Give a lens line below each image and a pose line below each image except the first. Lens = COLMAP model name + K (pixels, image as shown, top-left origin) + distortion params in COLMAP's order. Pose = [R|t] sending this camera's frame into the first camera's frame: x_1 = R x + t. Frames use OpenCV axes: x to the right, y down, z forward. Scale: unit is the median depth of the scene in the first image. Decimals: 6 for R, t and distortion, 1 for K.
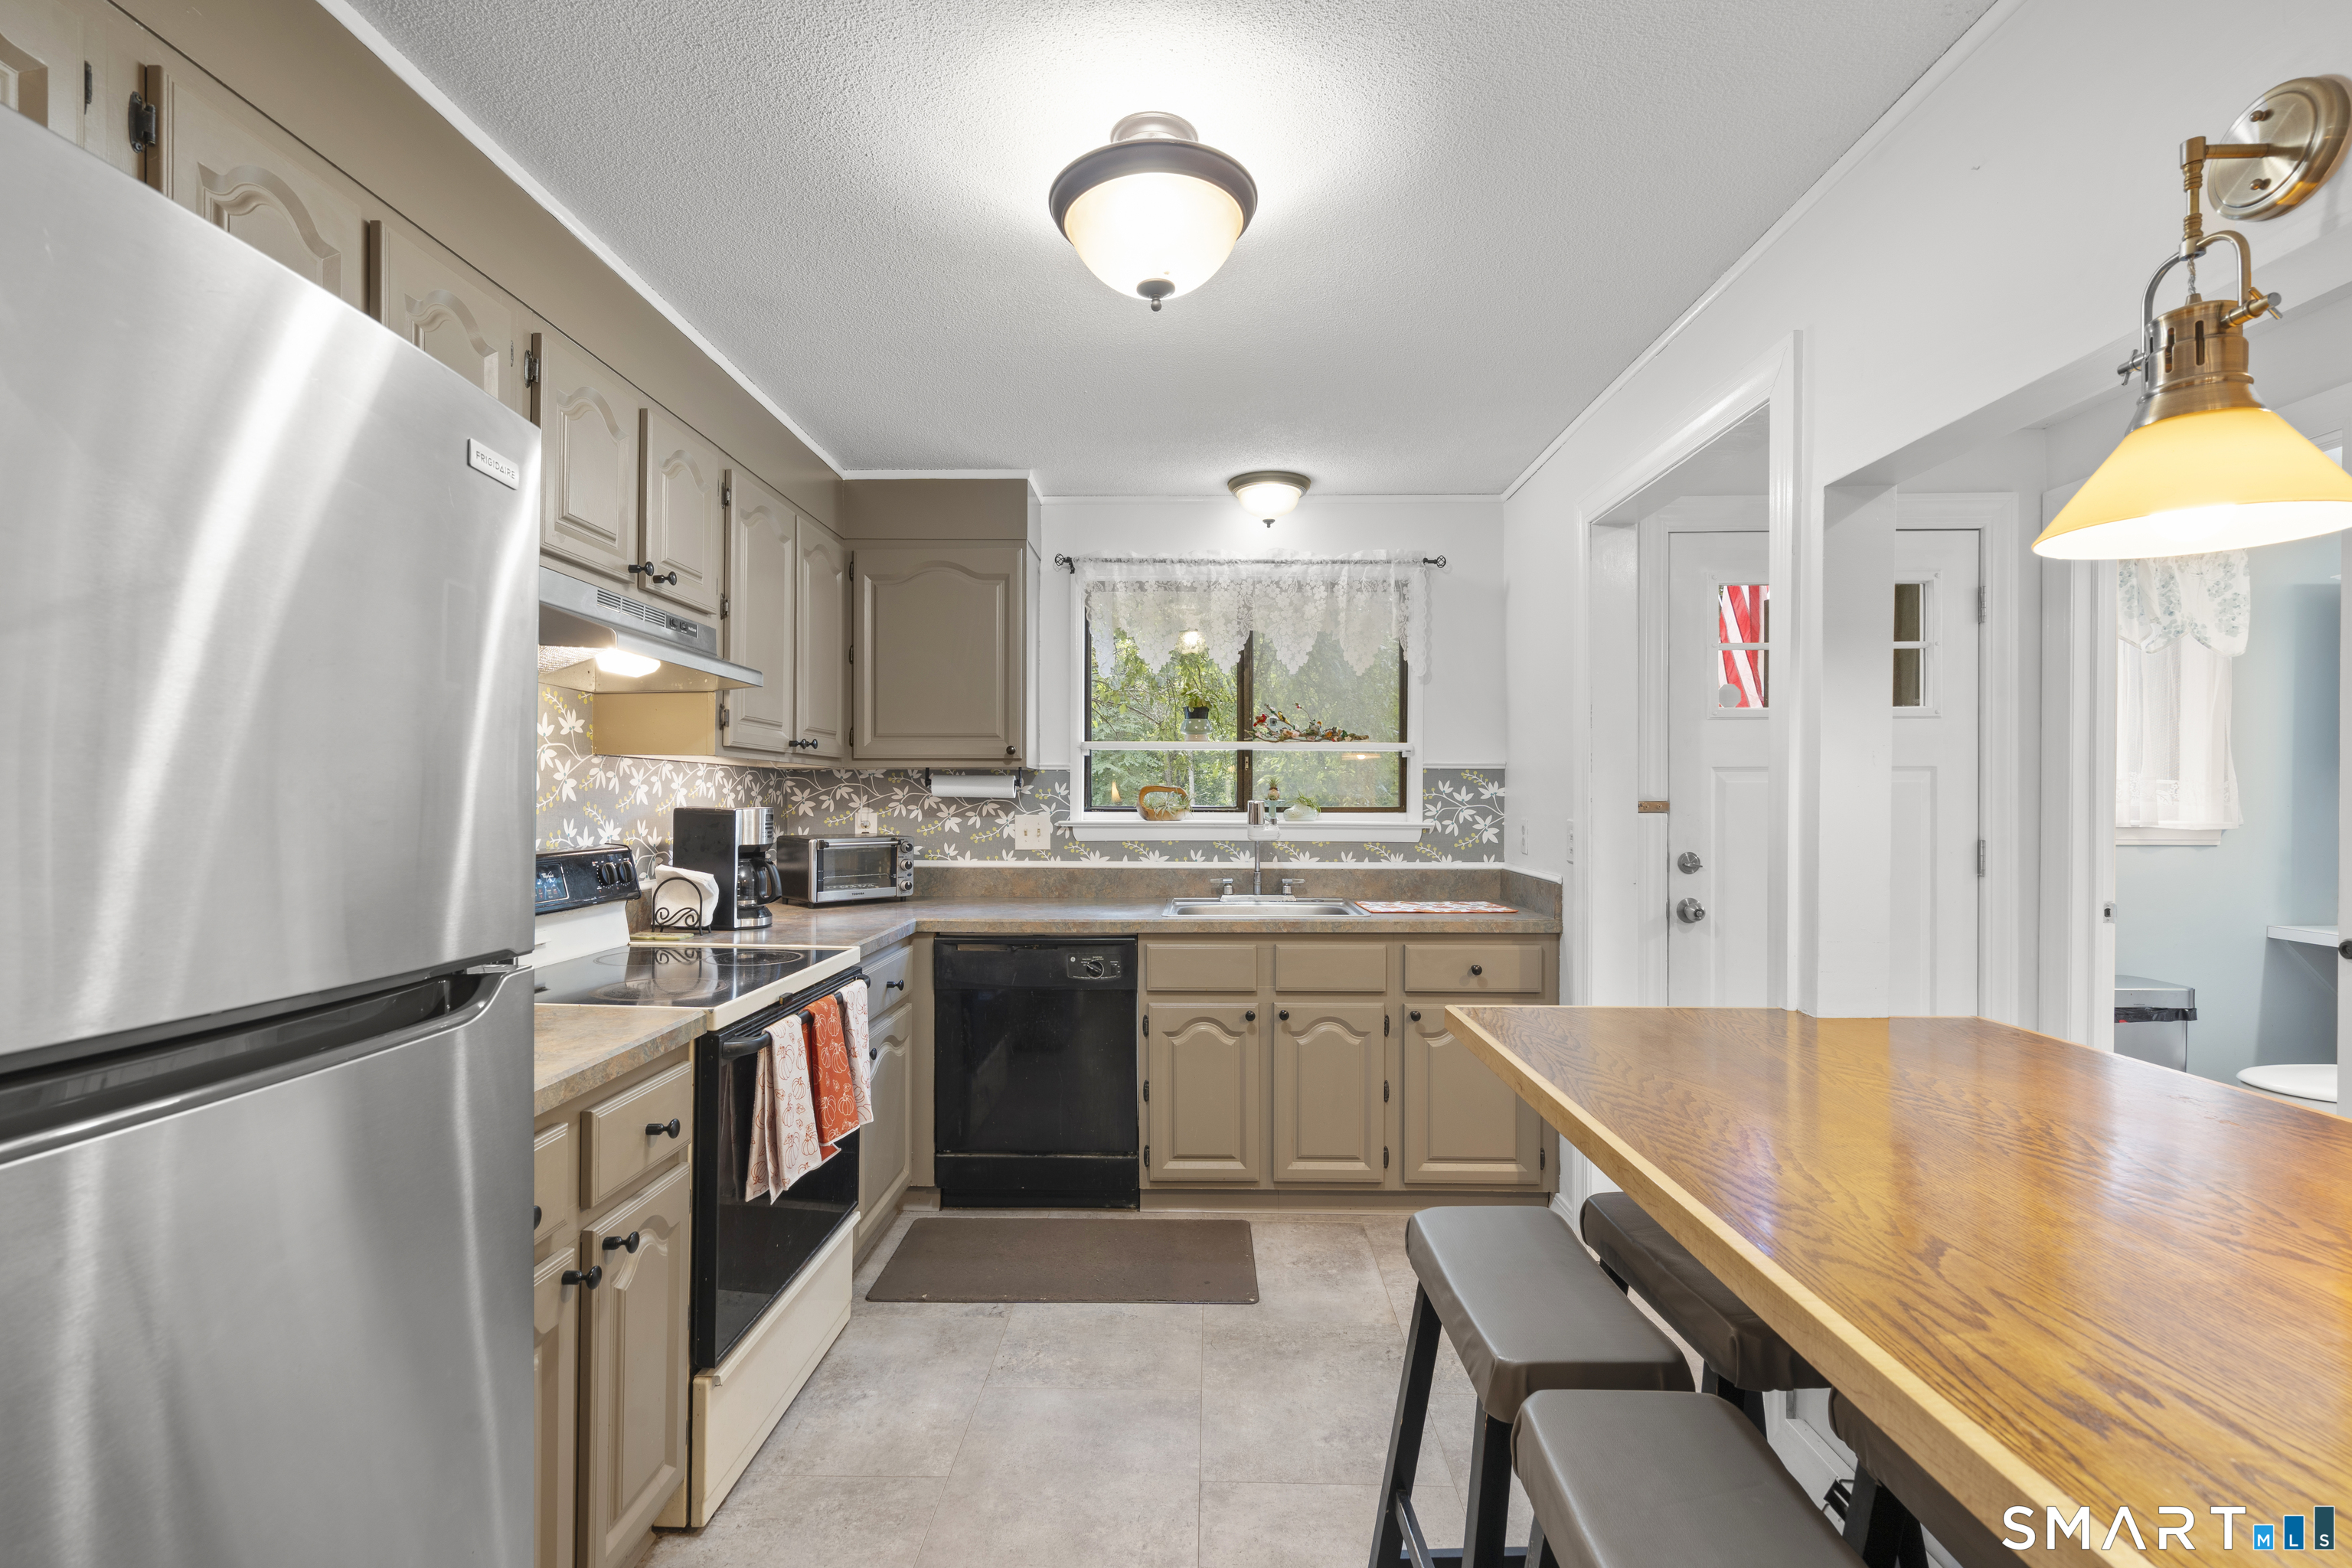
lens RADIAL K [[1072.6, 0, 1179.7], [0, 1072.6, 794.2], [0, 0, 1]] dist [0.001192, 0.000361]
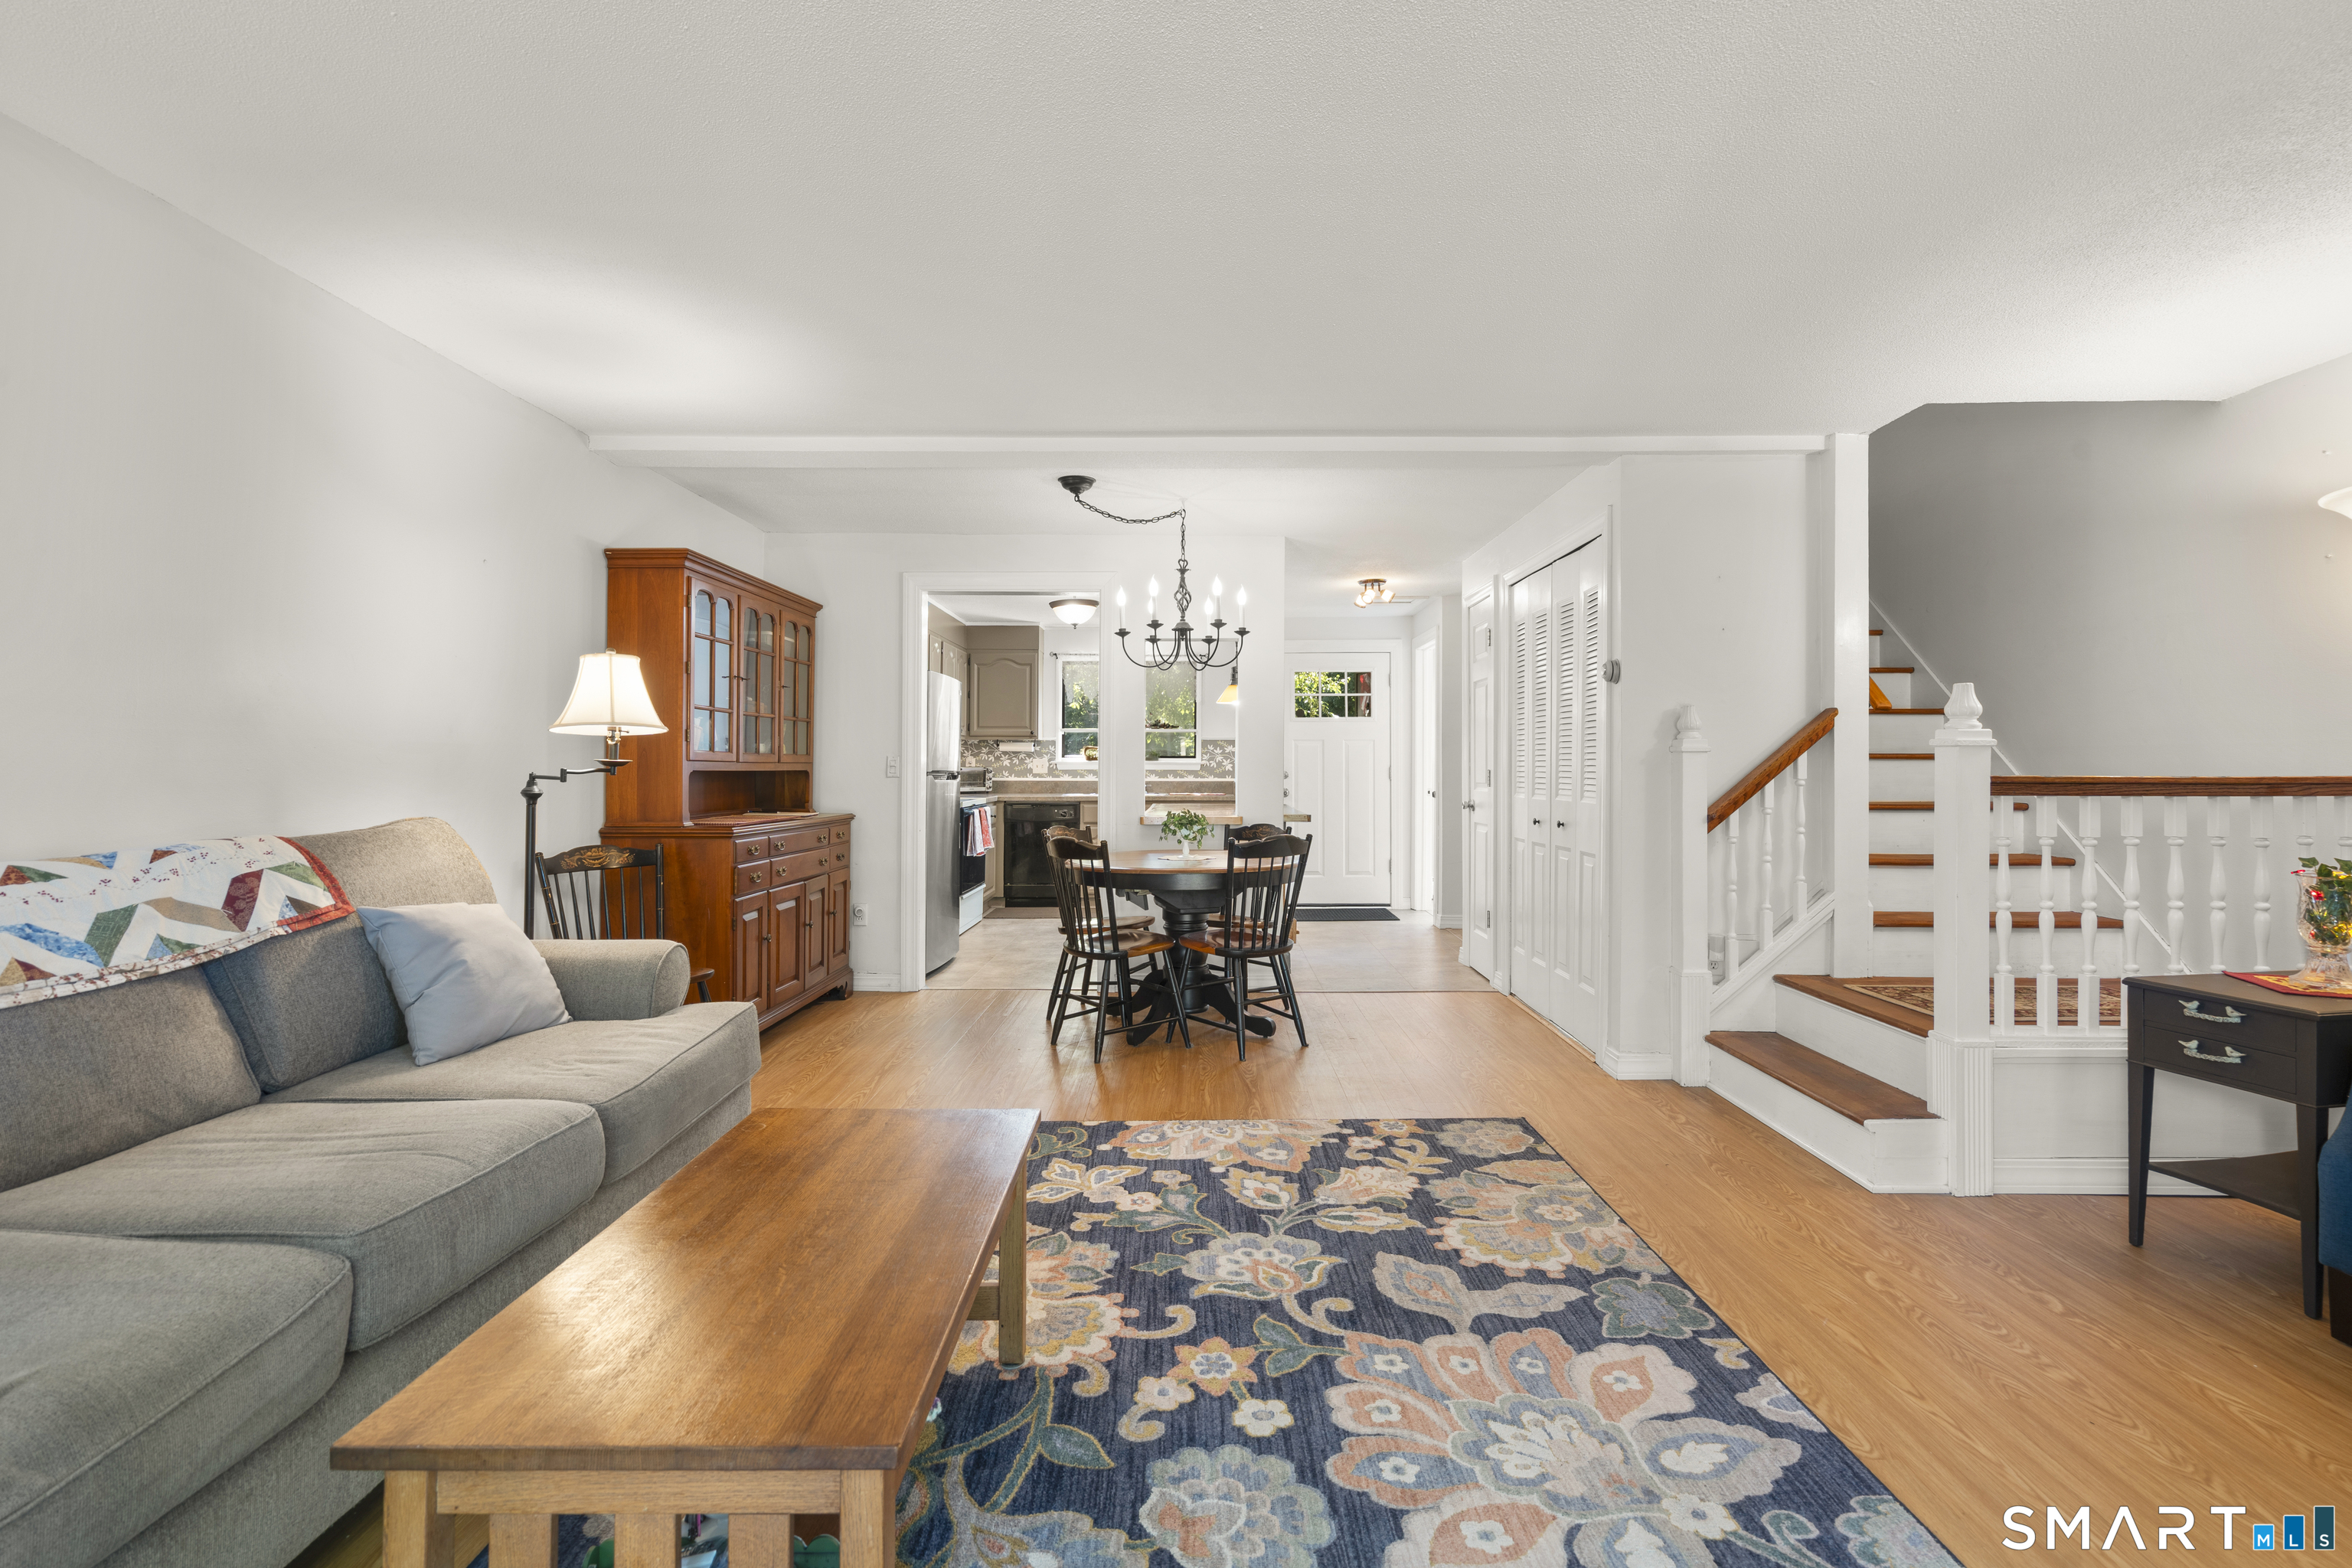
lens RADIAL K [[1072.6, 0, 1179.7], [0, 1072.6, 794.2], [0, 0, 1]] dist [0.001192, 0.000361]
pose [[0.999975, 0.001055, 0.007048, 0.164352], [-0.001237, 0.999662, 0.025972, 0.037021], [-0.007018, -0.025980, 0.999638, -1.455163]]
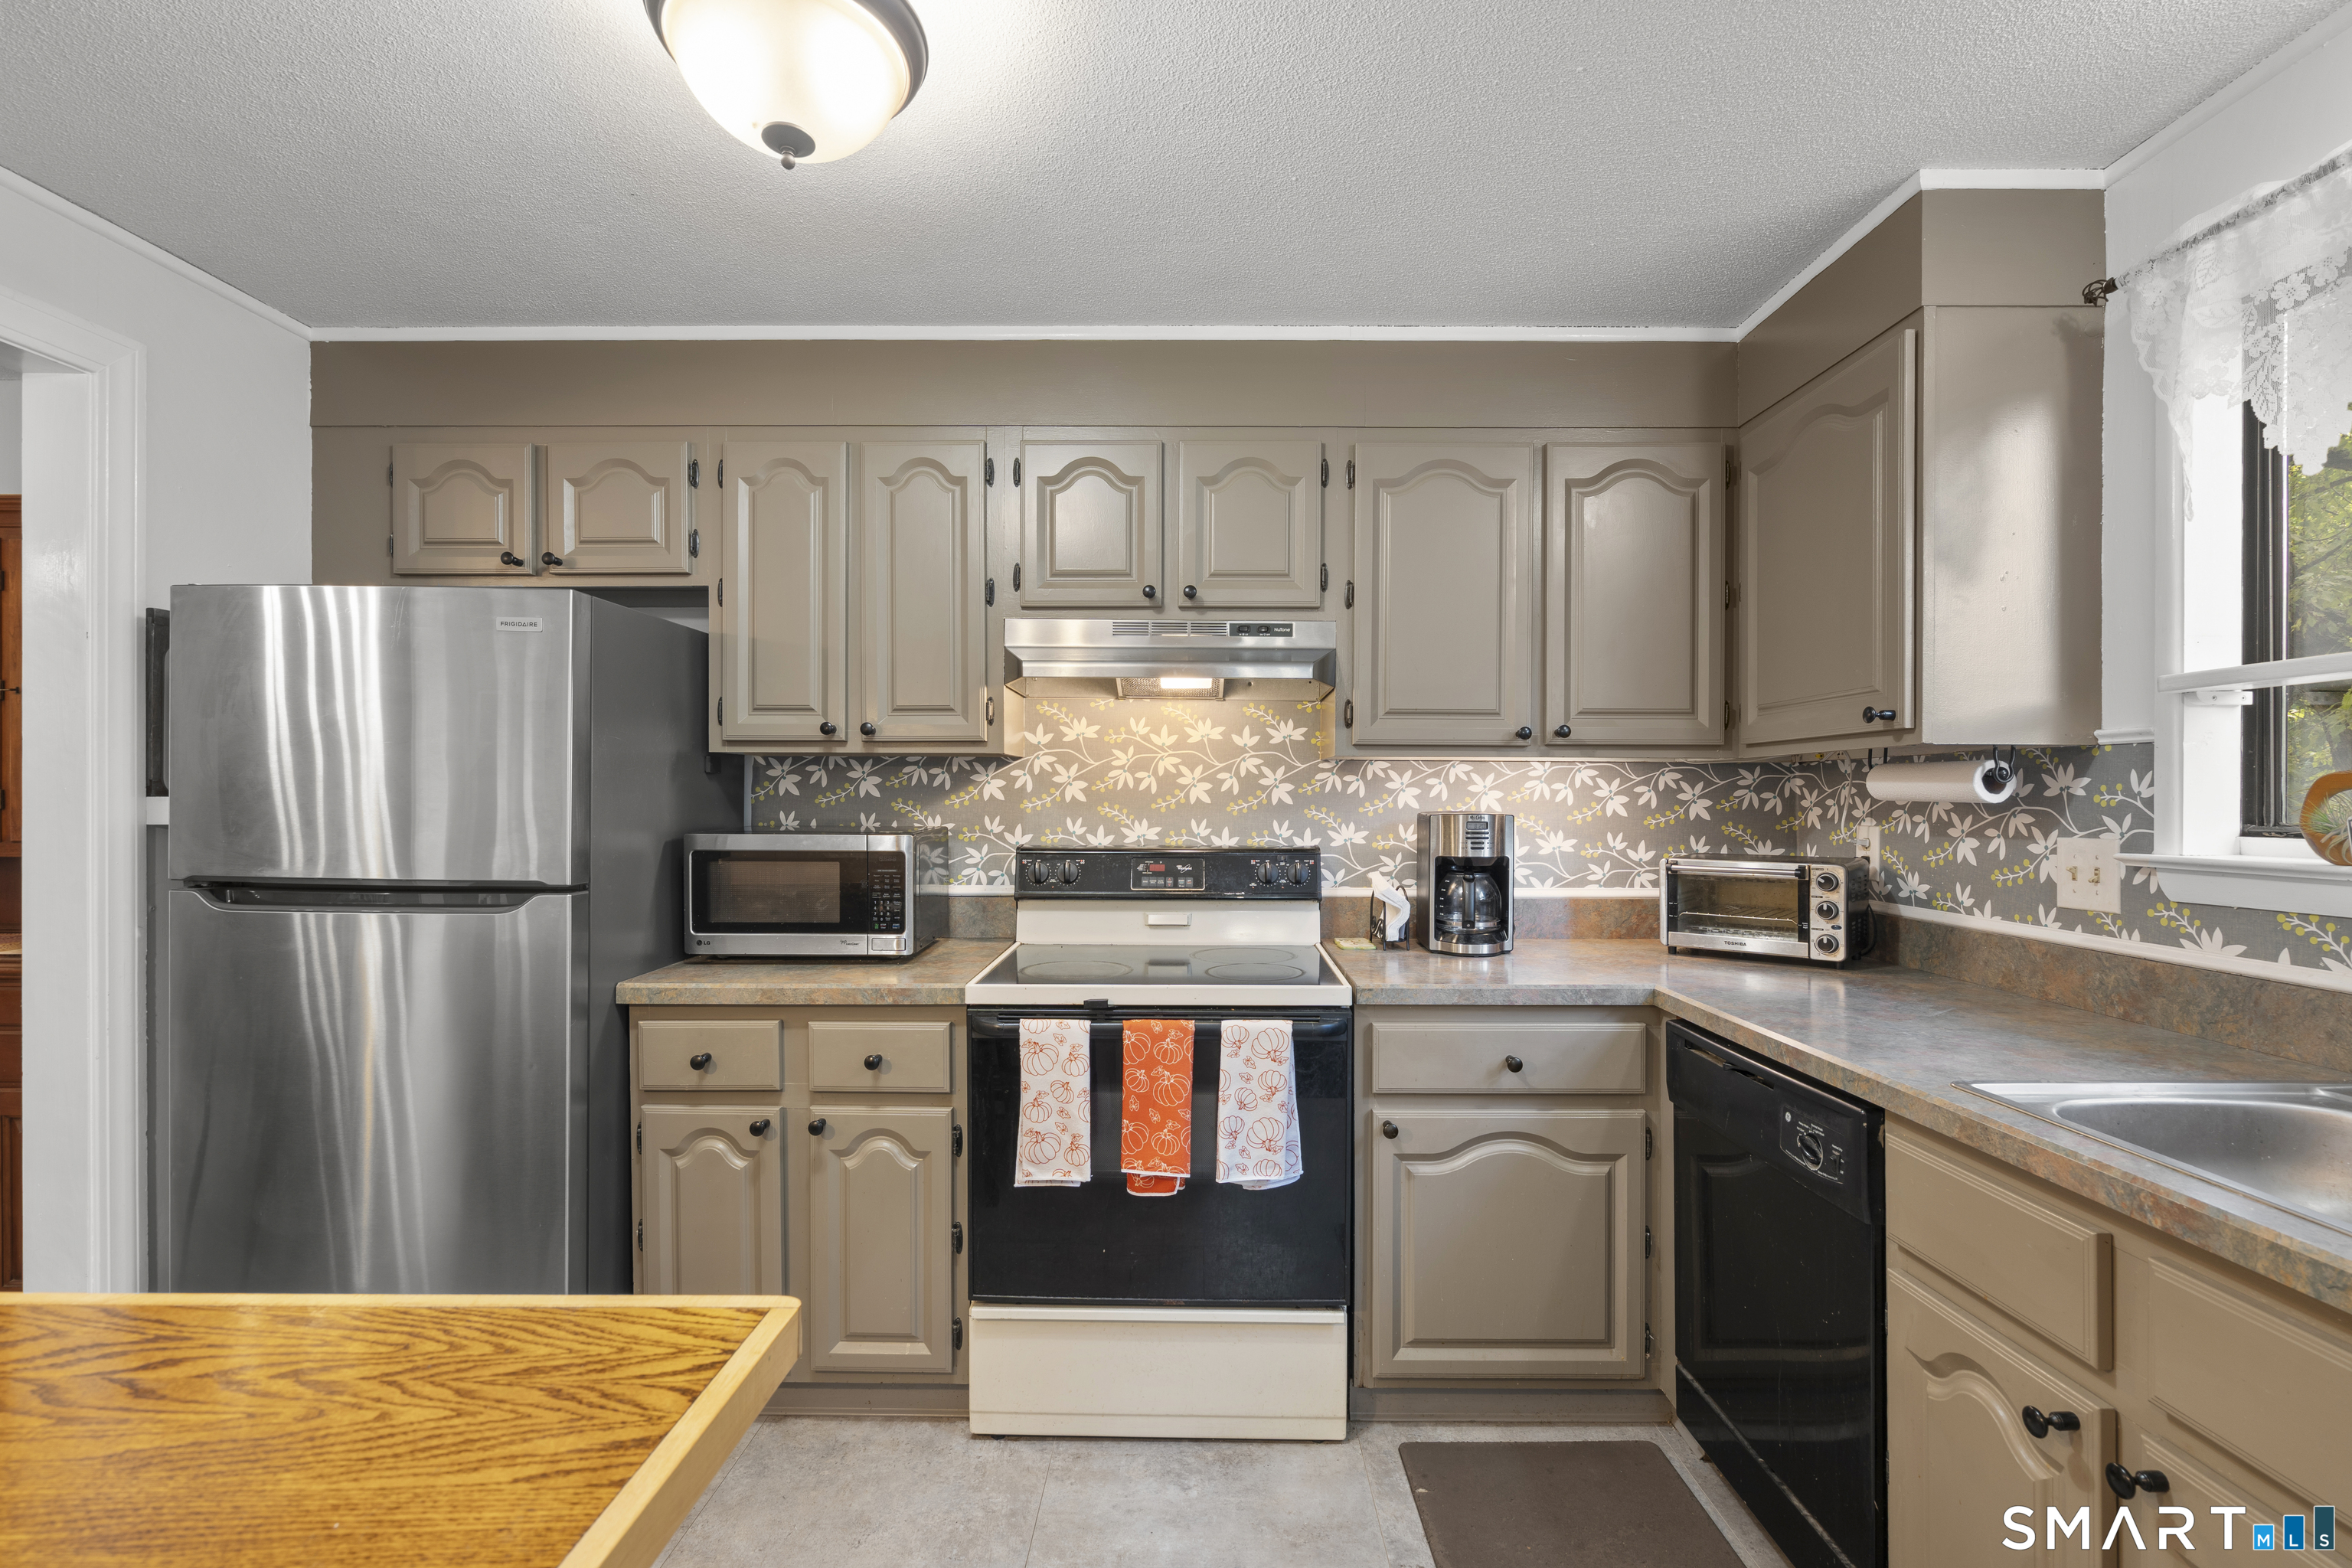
lens RADIAL K [[1072.6, 0, 1179.7], [0, 1072.6, 794.2], [0, 0, 1]] dist [0.001192, 0.000361]
pose [[0.012278, -0.004475, -0.999915, 0.355133], [0.001682, 0.999989, -0.004454, 0.000683], [0.999923, -0.001627, 0.012286, 0.603316]]
